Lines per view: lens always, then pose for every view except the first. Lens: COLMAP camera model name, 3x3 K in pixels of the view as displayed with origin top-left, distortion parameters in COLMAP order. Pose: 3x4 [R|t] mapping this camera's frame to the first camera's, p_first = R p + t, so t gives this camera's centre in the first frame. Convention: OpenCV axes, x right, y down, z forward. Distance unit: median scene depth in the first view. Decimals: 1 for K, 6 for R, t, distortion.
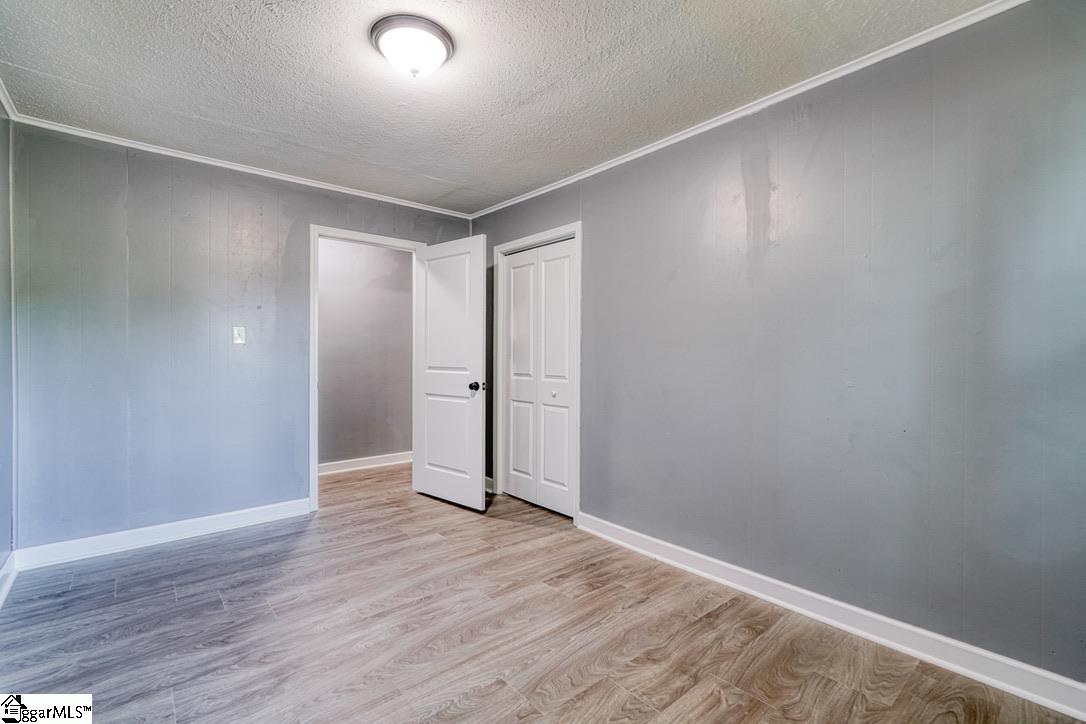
lens RADIAL K [[486.6, 0, 543.3], [0, 486.6, 358.8], [0, 0, 1]] dist [0.004021, 0.000860]
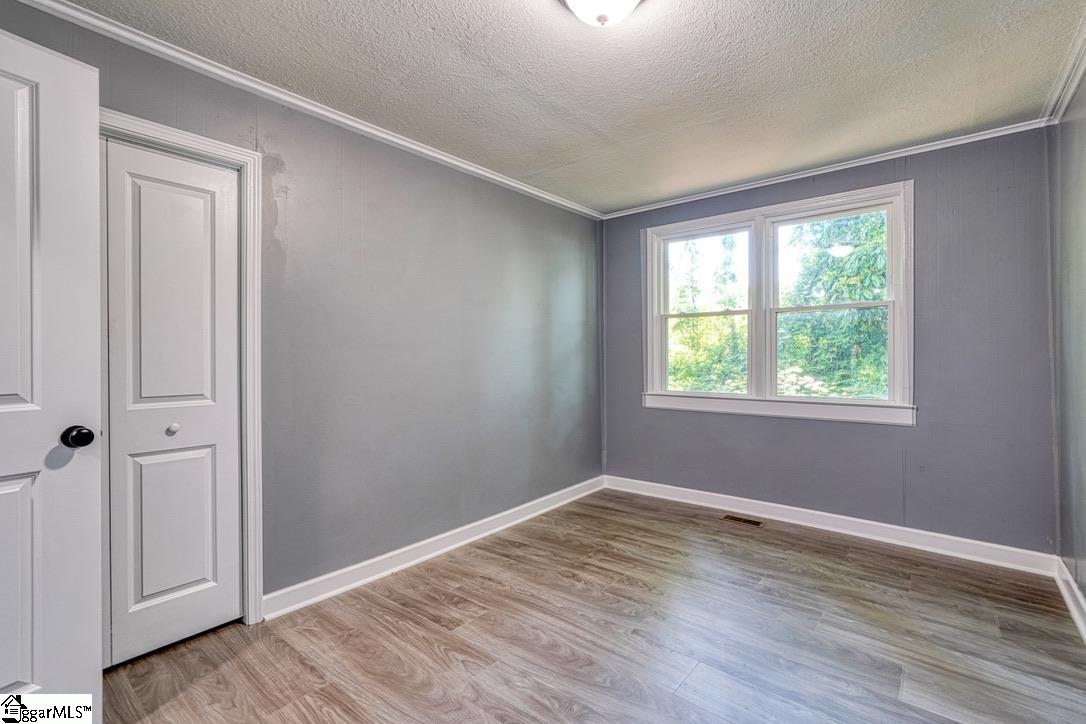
lens RADIAL K [[486.6, 0, 542.4], [0, 486.6, 357.3], [0, 0, 1]] dist [0.004021, 0.000860]
pose [[-0.169509, -0.001384, 0.985528, -0.896997], [0.005447, 0.999982, 0.002341, -0.011331], [-0.985514, 0.005765, -0.169499, 1.039960]]
